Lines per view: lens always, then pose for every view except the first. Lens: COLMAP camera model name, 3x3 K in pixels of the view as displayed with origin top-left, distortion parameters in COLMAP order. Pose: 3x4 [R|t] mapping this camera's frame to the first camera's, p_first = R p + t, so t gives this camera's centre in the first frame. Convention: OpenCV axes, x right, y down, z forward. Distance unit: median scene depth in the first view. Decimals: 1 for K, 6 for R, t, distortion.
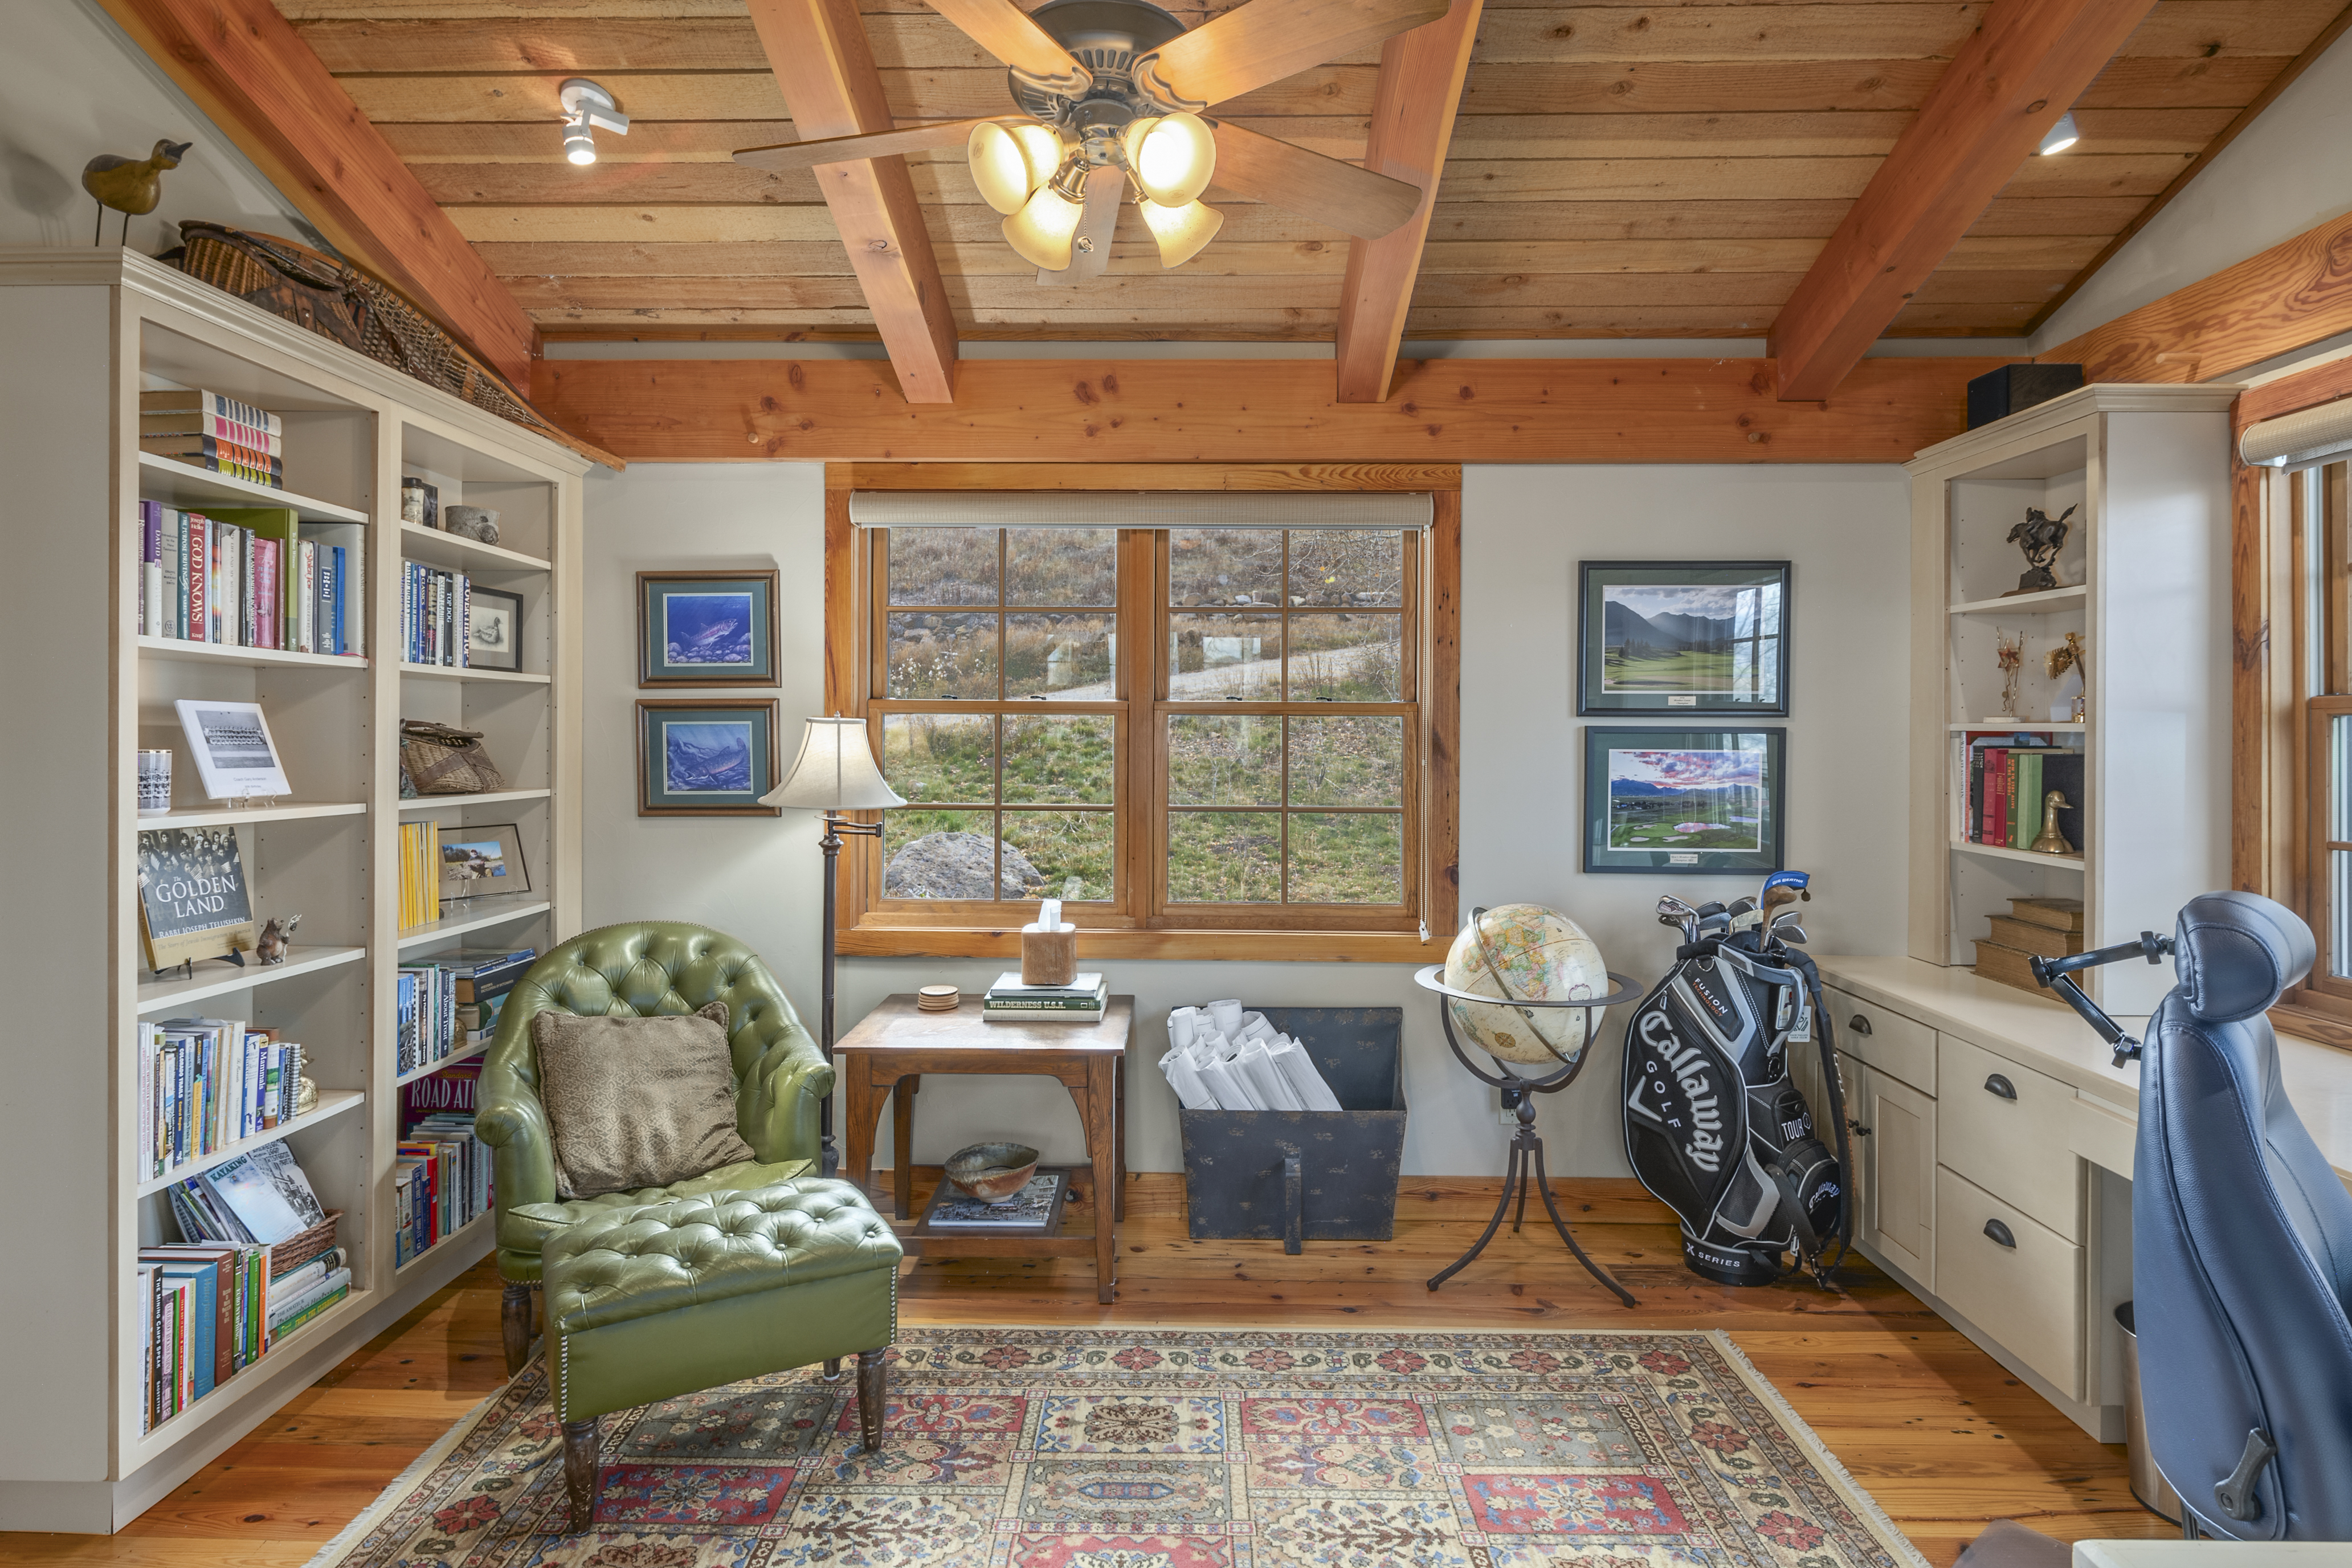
lens RADIAL K [[1233.5, 0, 1179.3], [0, 1233.5, 734.1], [0, 0, 1]] dist [0.002496, -0.000082]
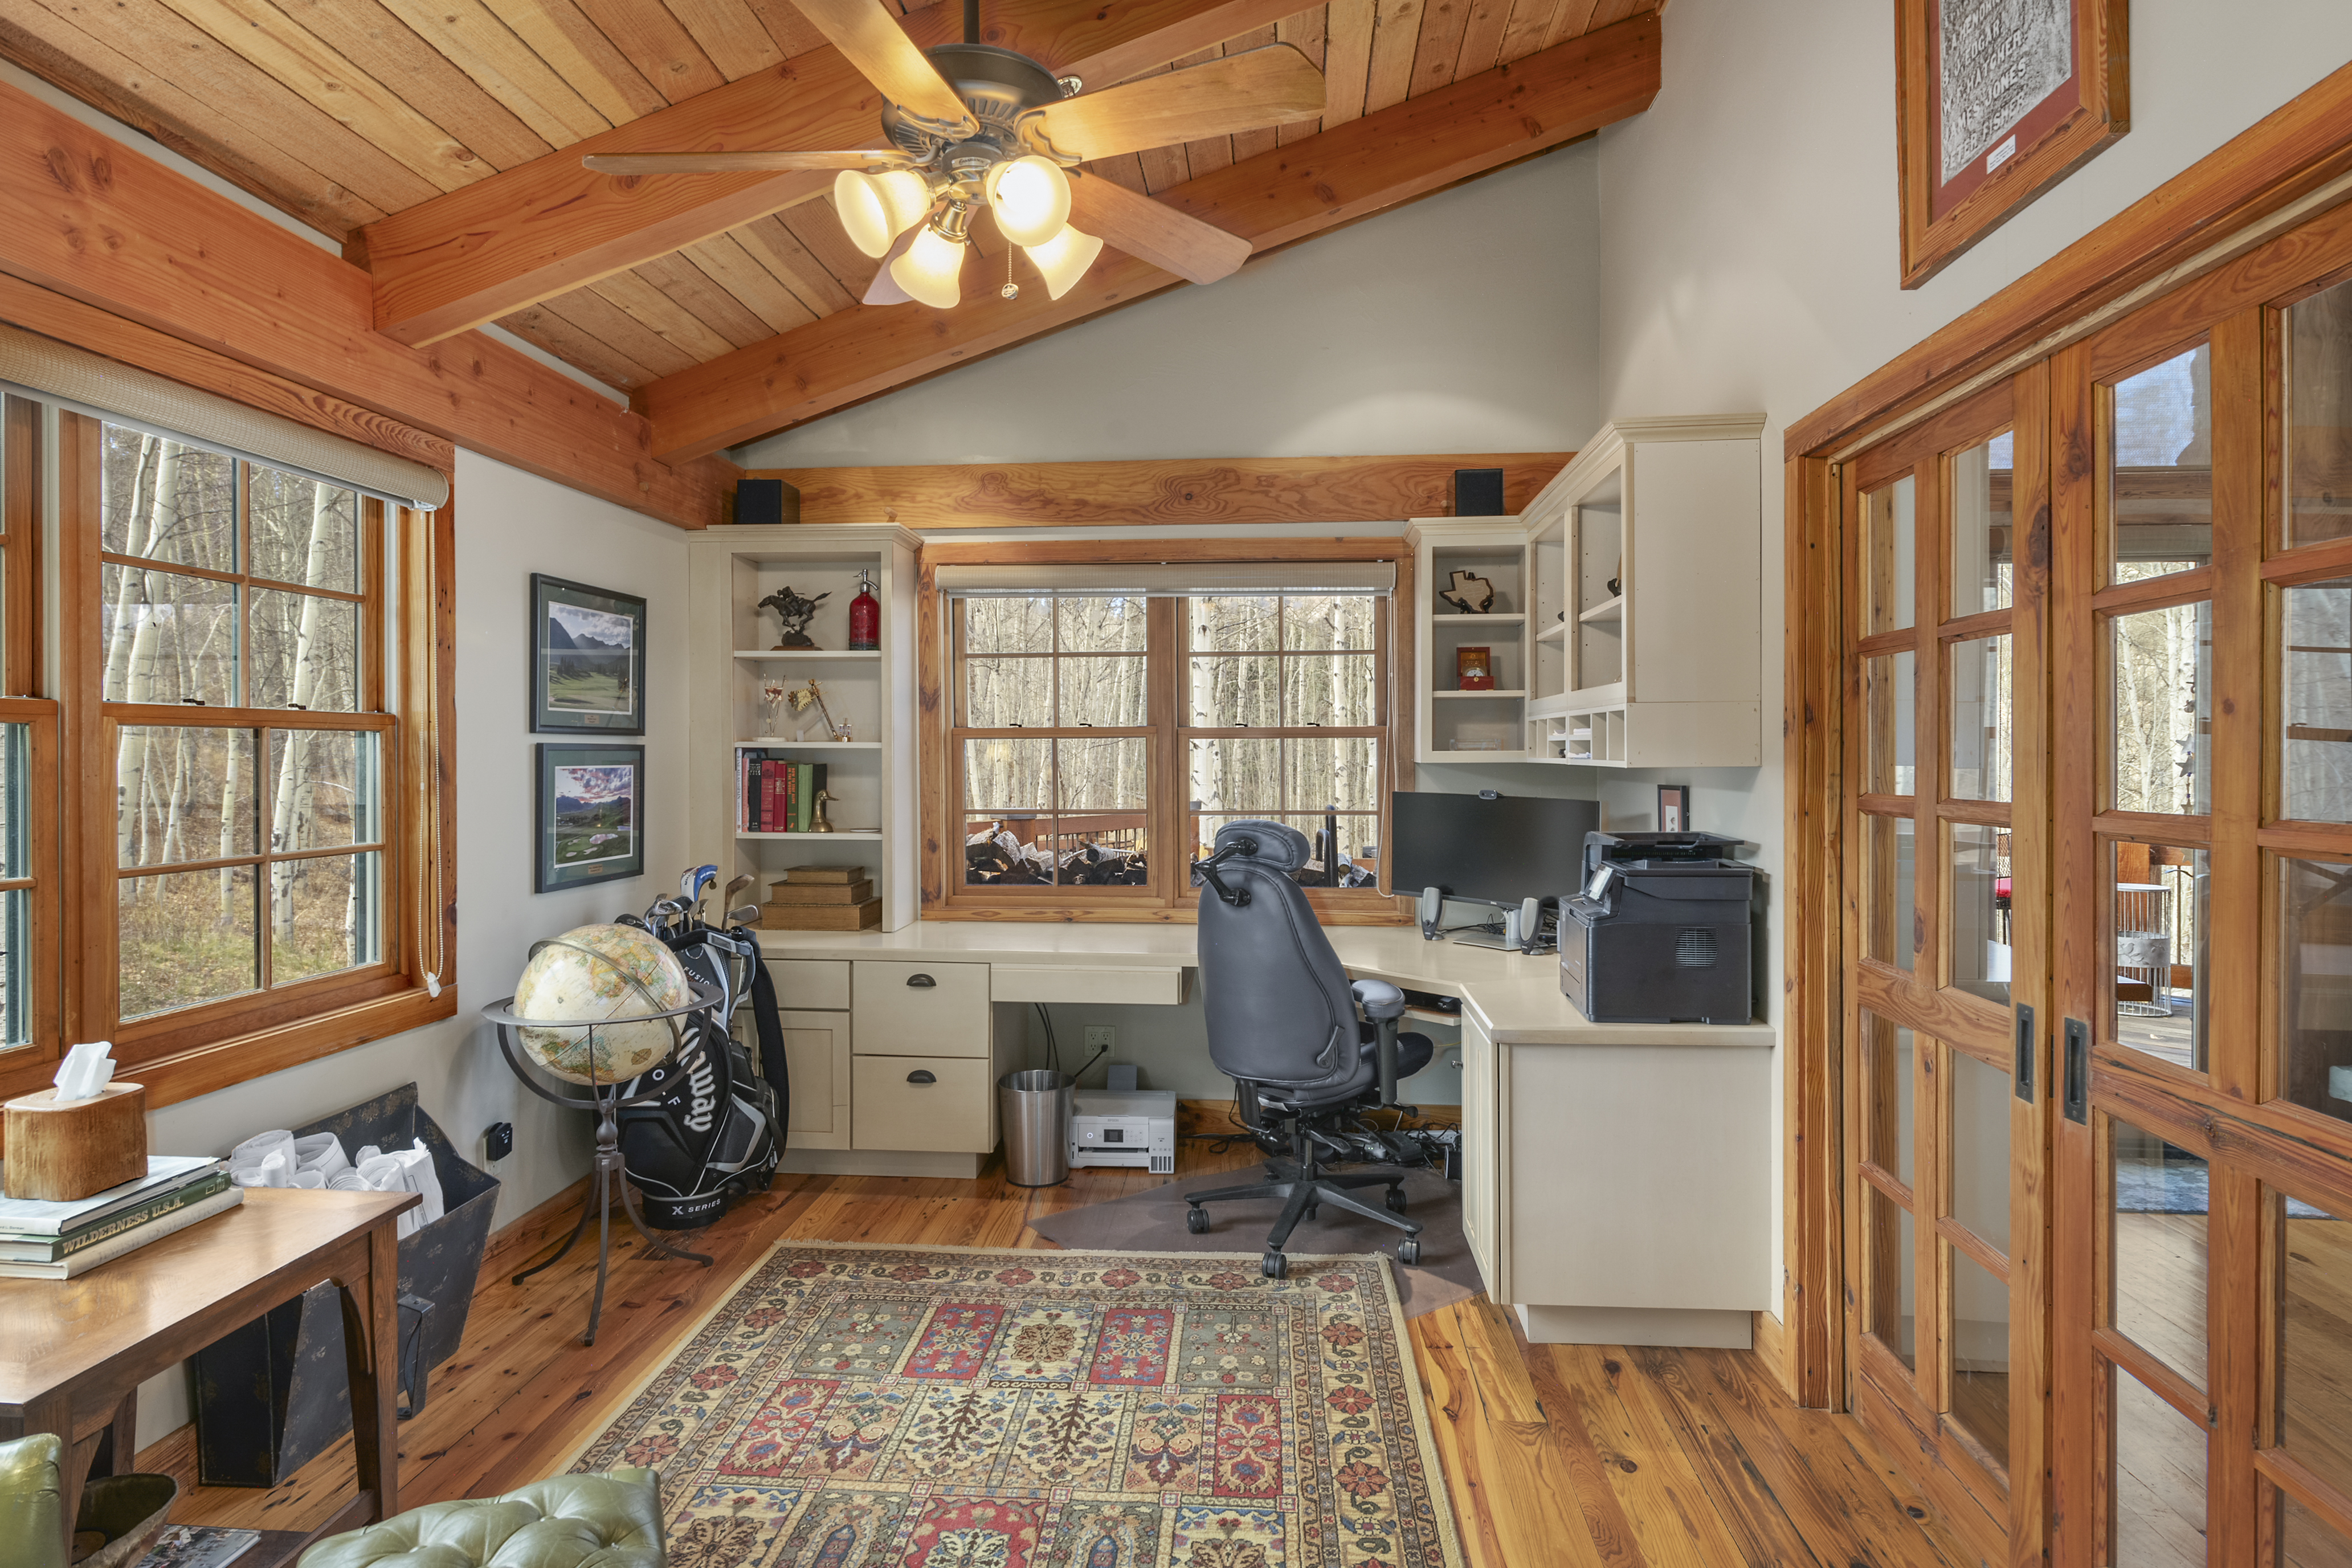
lens RADIAL K [[1251.5, 0, 1174.1], [0, 1251.5, 753.4], [0, 0, 1]] dist [0.002813, 0.000488]
pose [[0.063710, -0.006858, 0.997945, -0.744049], [0.003542, 0.999972, 0.006646, -0.003700], [-0.997962, 0.003112, 0.063733, 0.515831]]
